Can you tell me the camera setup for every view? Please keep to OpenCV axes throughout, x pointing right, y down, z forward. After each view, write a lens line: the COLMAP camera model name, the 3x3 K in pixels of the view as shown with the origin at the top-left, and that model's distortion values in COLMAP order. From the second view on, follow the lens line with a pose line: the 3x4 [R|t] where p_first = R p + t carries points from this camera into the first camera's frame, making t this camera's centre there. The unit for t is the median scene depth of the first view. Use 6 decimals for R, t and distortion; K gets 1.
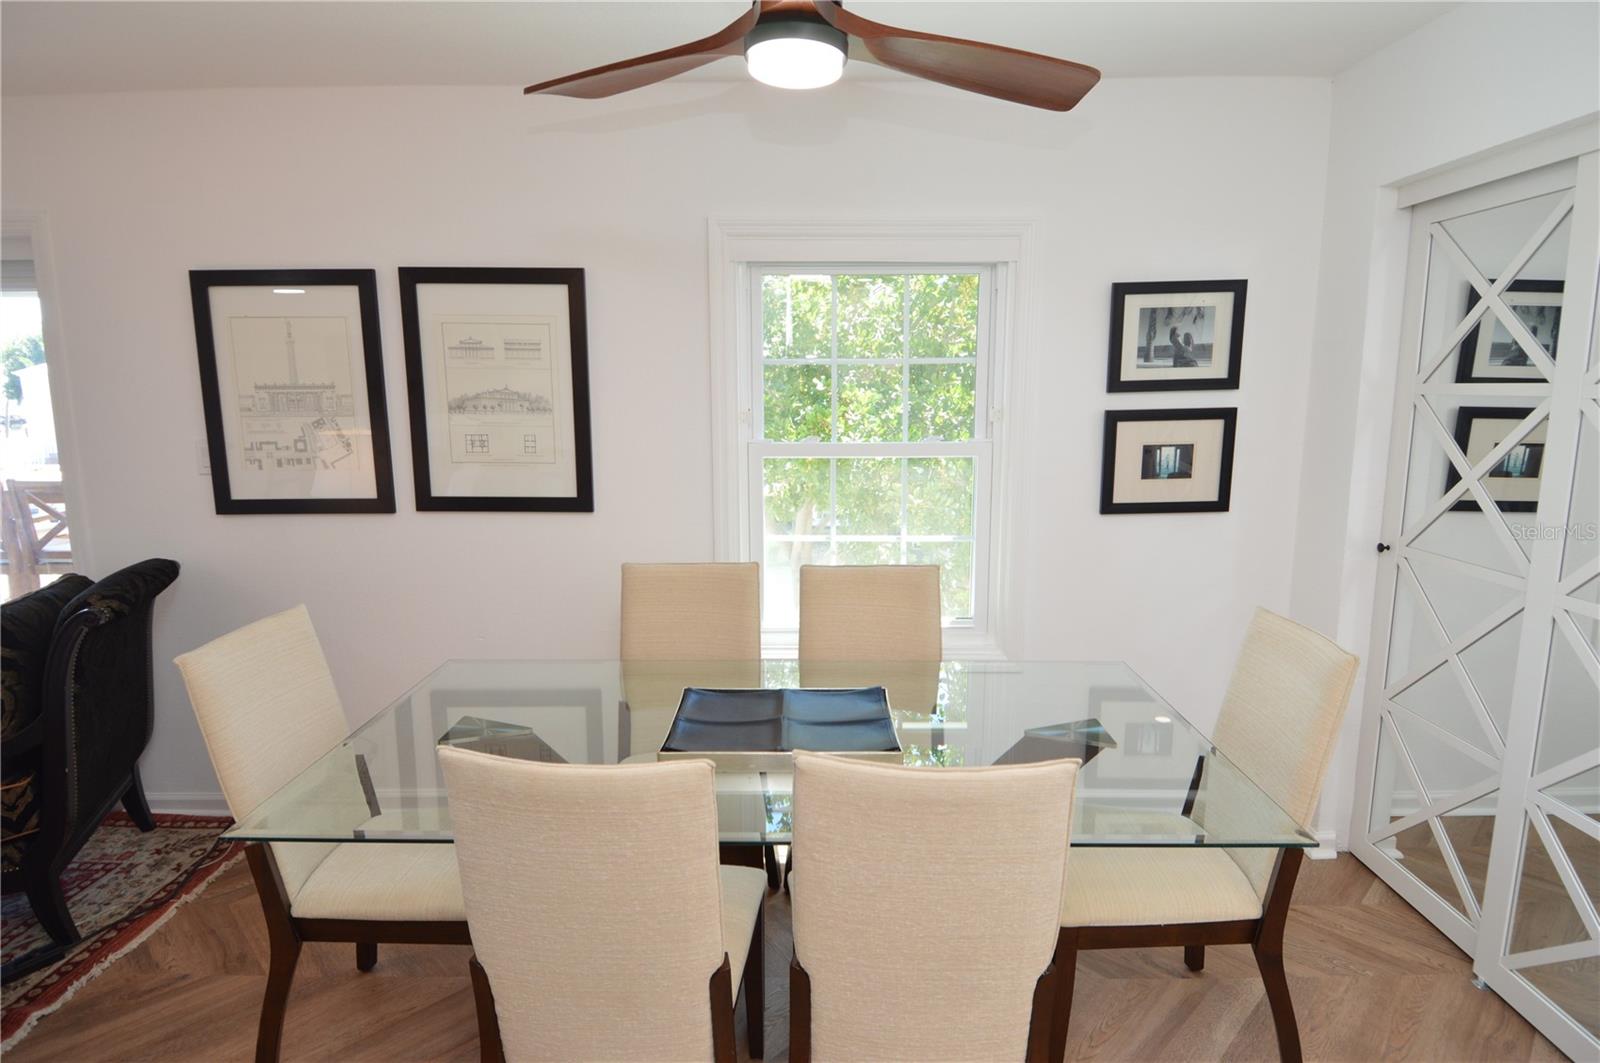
lens RADIAL K [[877.5, 0, 816.2], [0, 877.5, 525.2], [0, 0, 1]] dist [0.006386, -0.023113]
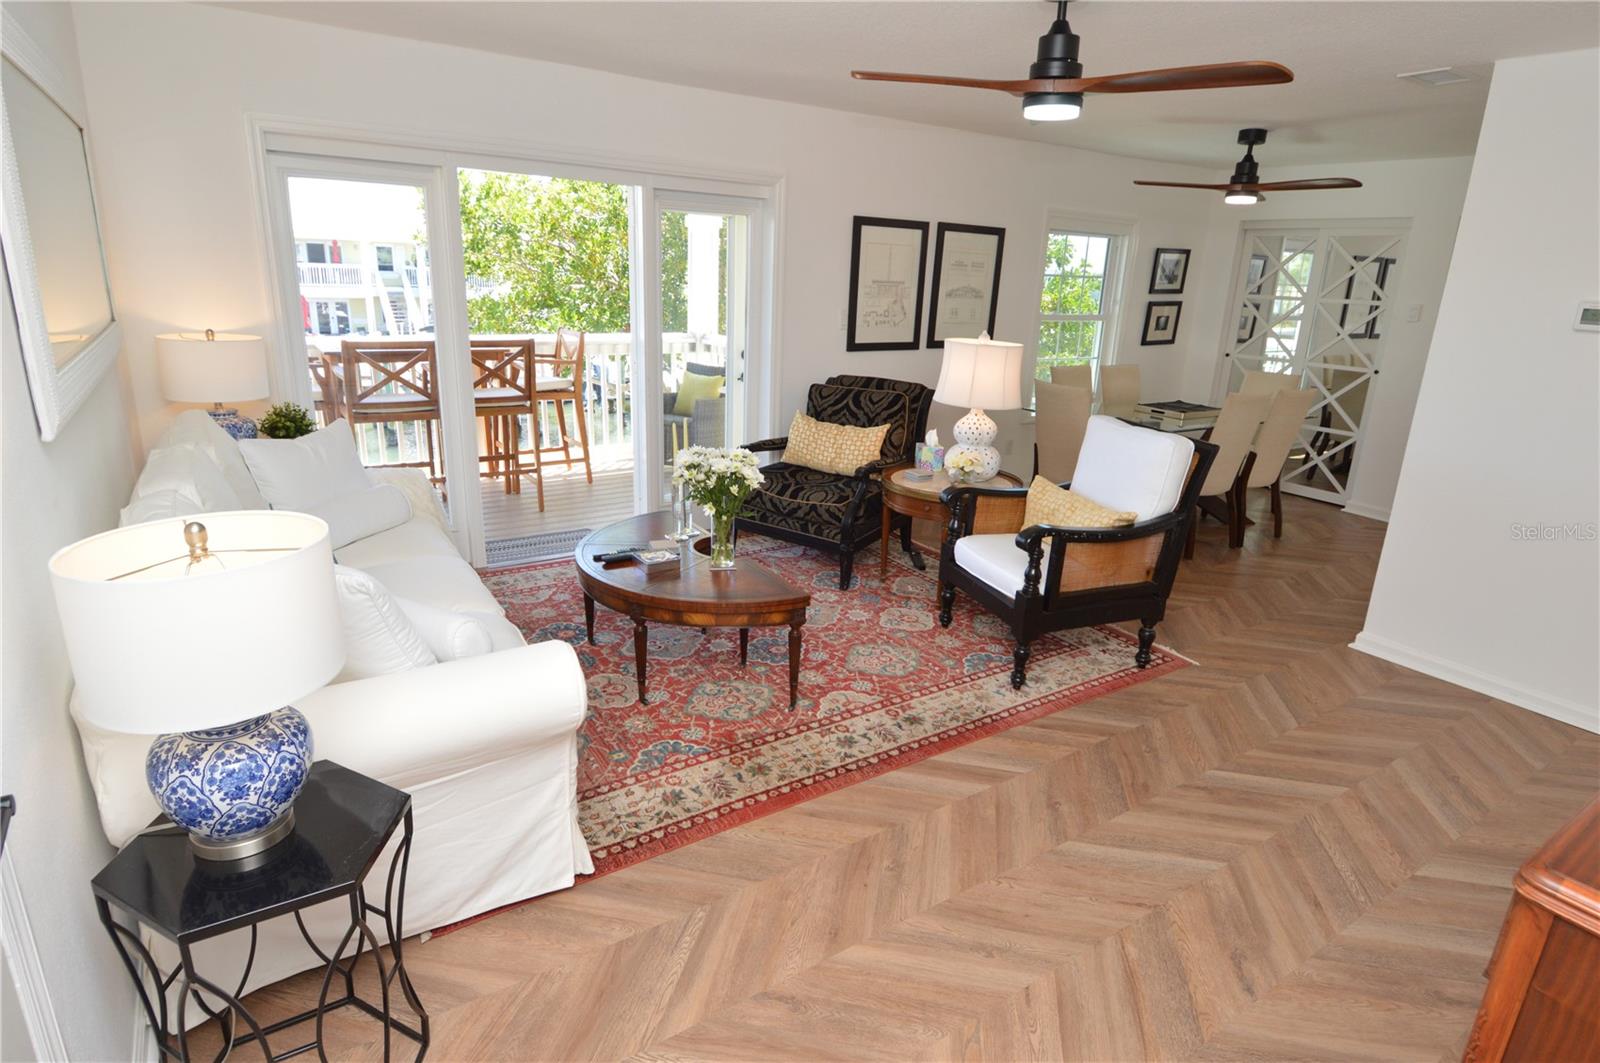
lens RADIAL K [[850.9, 0, 811.3], [0, 850.9, 520.3], [0, 0, 1]] dist [0.021521, -0.030817]
pose [[0.827941, -0.123933, 0.546951, -1.801375], [0.057379, 0.988878, 0.137214, 0.089753], [-0.557873, -0.082221, 0.825844, -0.474598]]
